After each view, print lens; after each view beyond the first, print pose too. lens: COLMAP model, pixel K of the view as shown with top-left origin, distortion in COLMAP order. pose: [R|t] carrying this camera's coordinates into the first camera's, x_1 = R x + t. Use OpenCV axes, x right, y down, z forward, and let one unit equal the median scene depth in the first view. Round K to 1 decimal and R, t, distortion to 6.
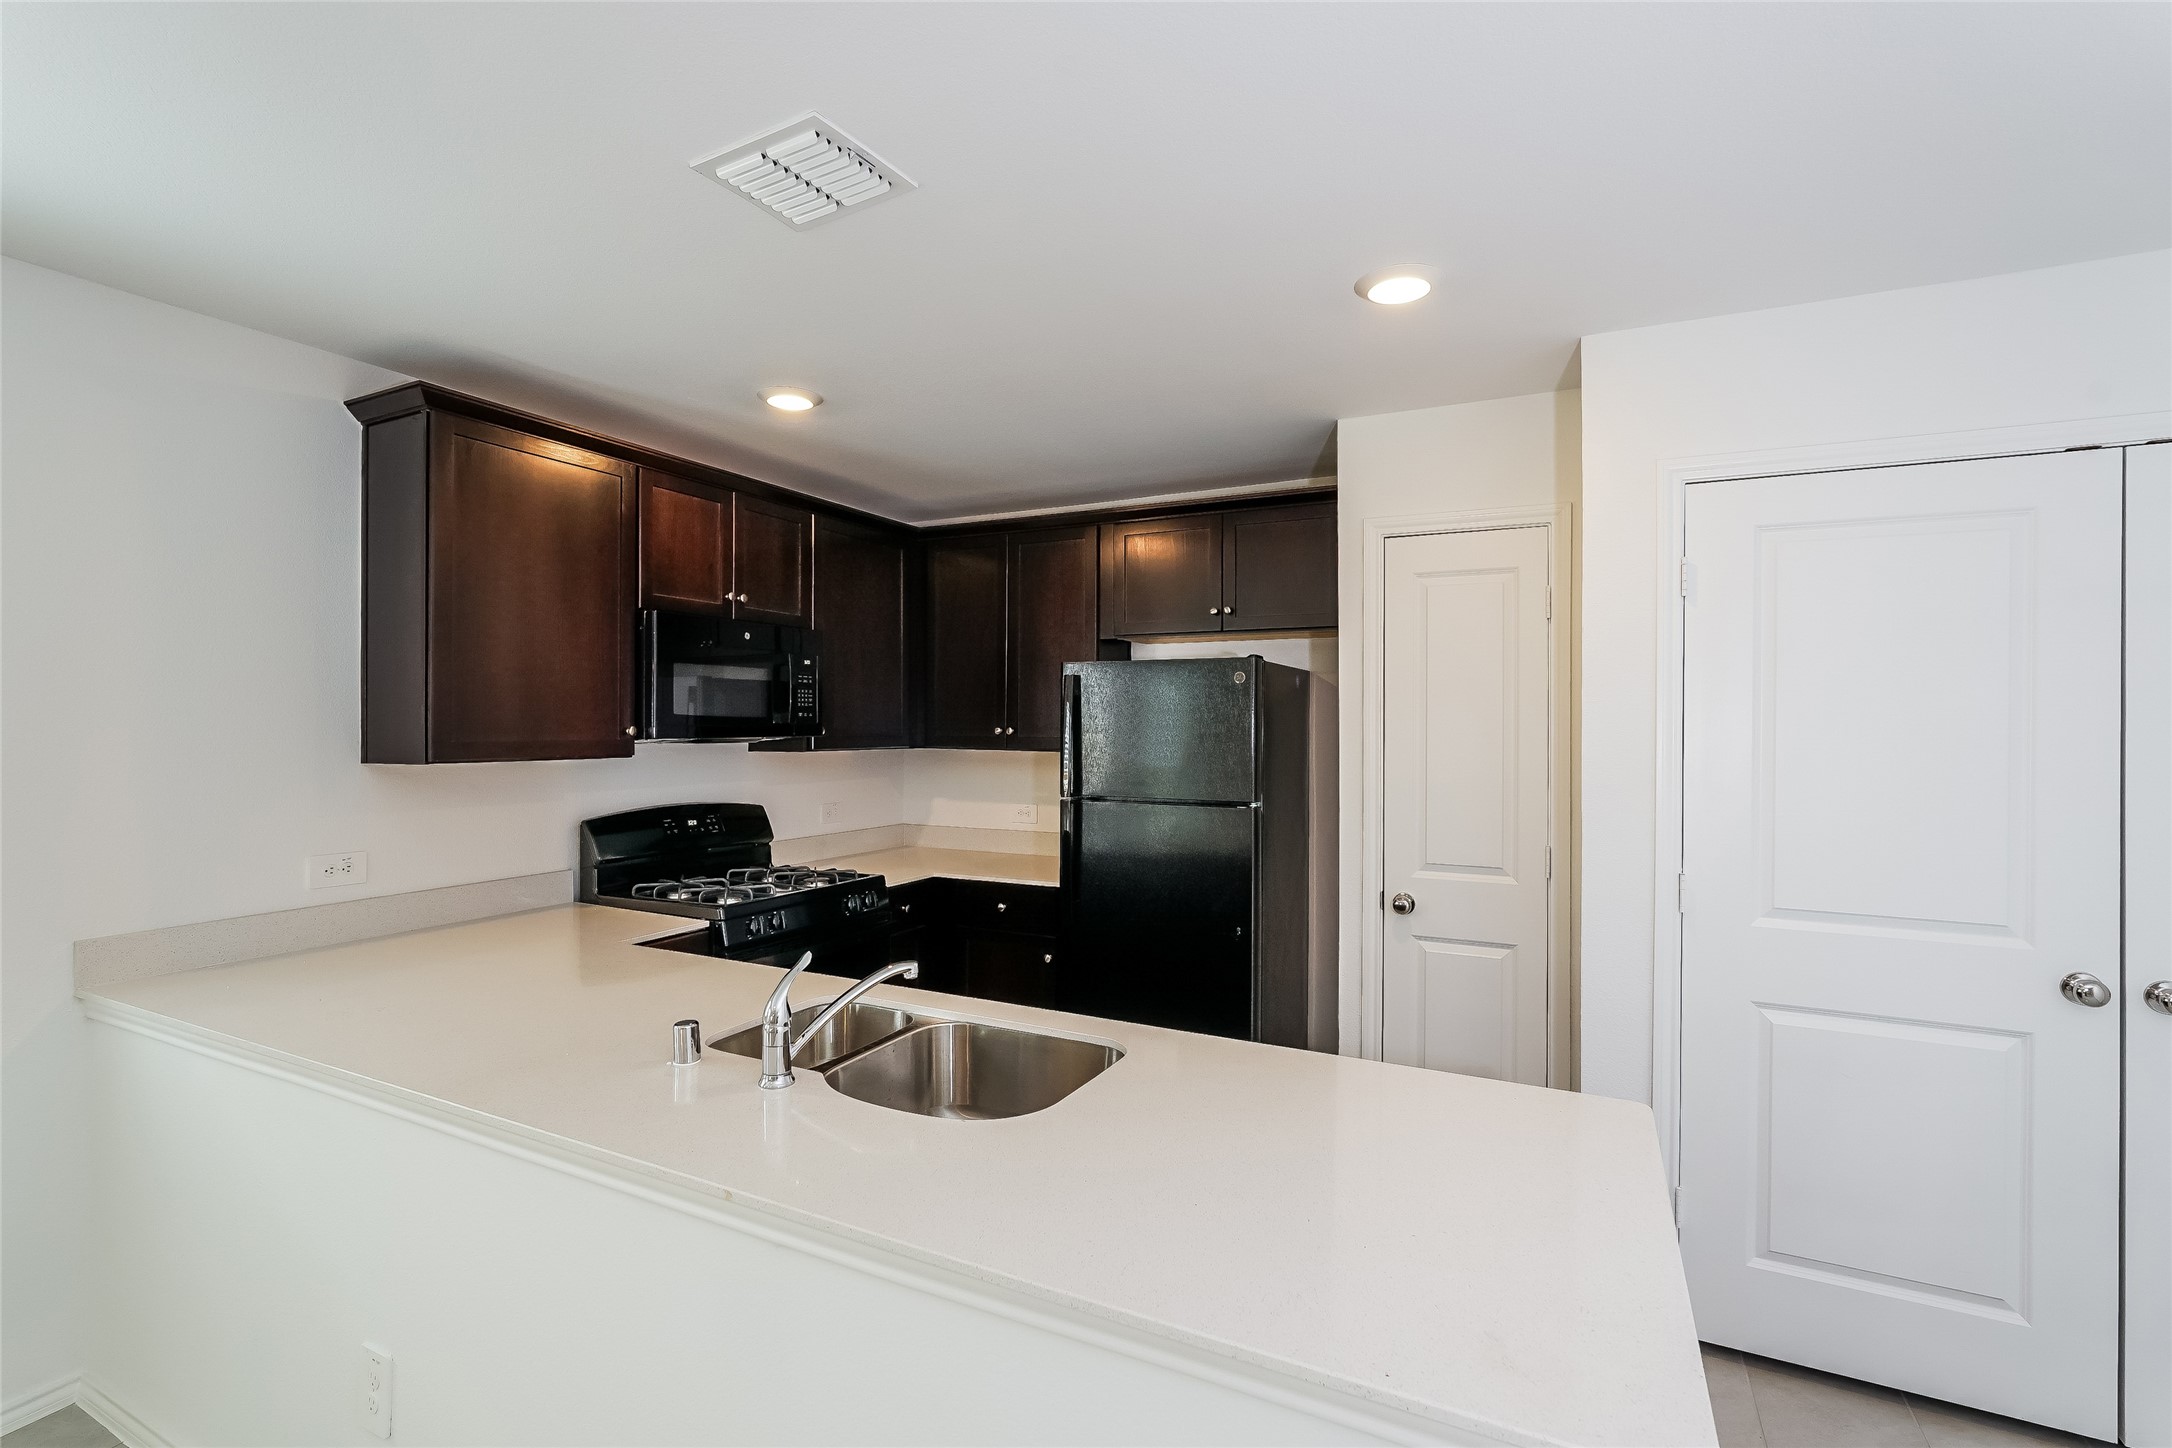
lens RADIAL K [[974.5, 0, 1086.0], [0, 974.5, 724.0], [0, 0, 1]] dist [0.001480, 0.000669]
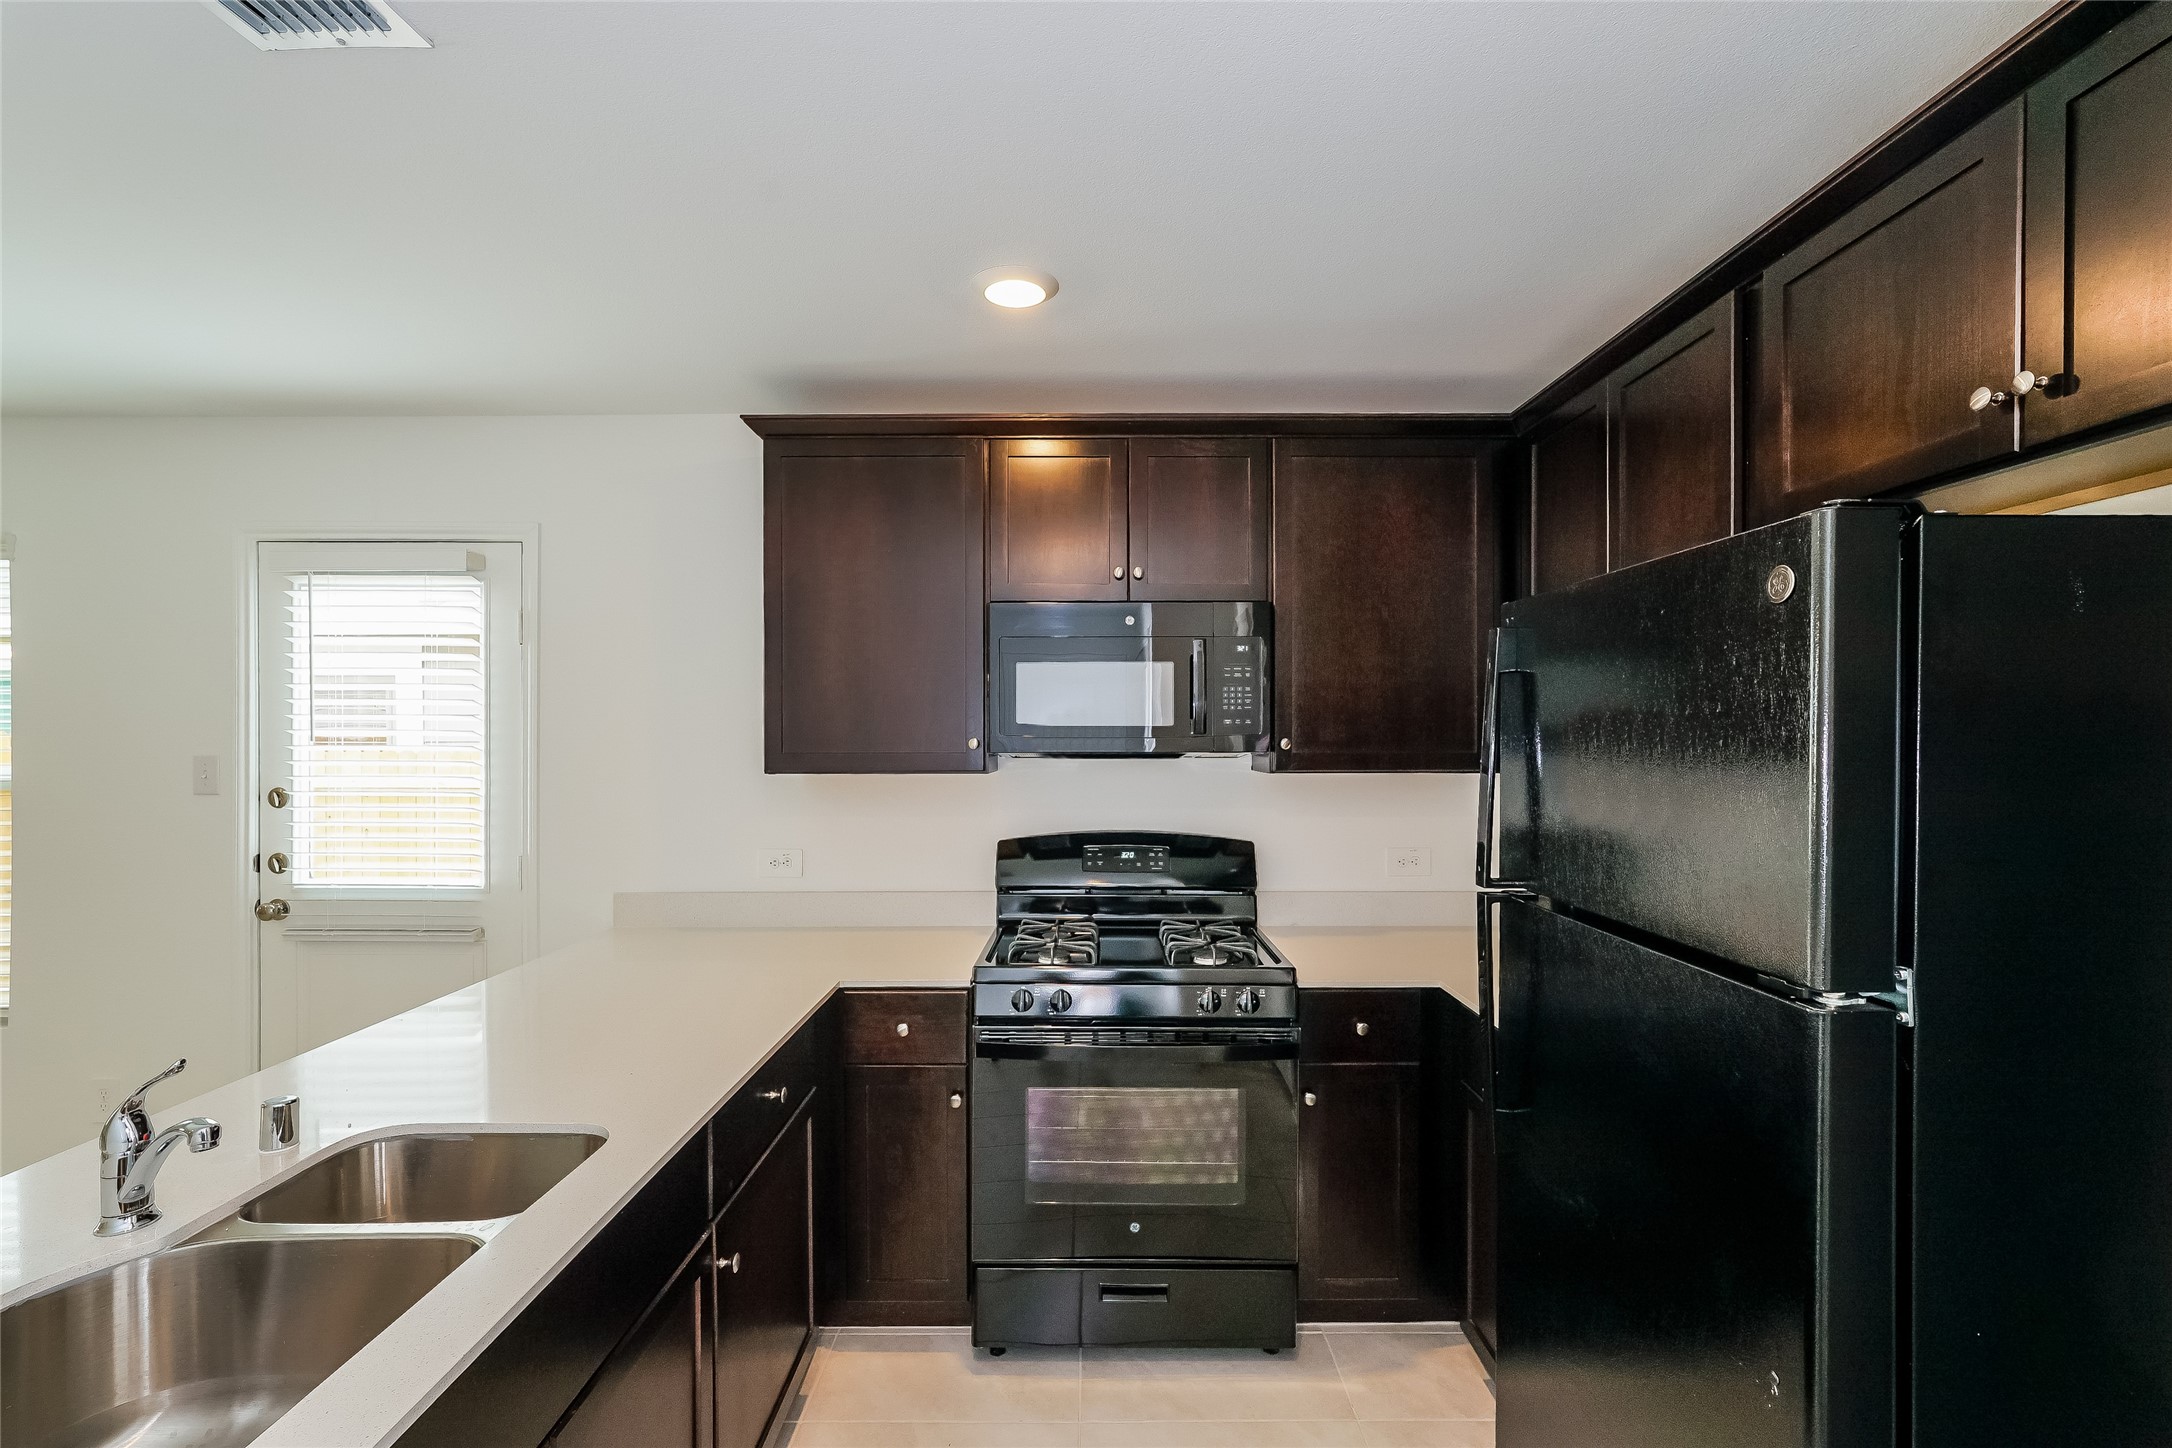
lens RADIAL K [[968.7, 0, 1096.1], [0, 968.7, 730.3], [0, 0, 1]] dist [-0.047626, 0.030212]
pose [[0.455644, -0.001659, -0.890161, 0.312623], [0.006312, 0.999979, 0.001367, -0.005167], [0.890140, -0.006242, 0.455645, 0.614378]]
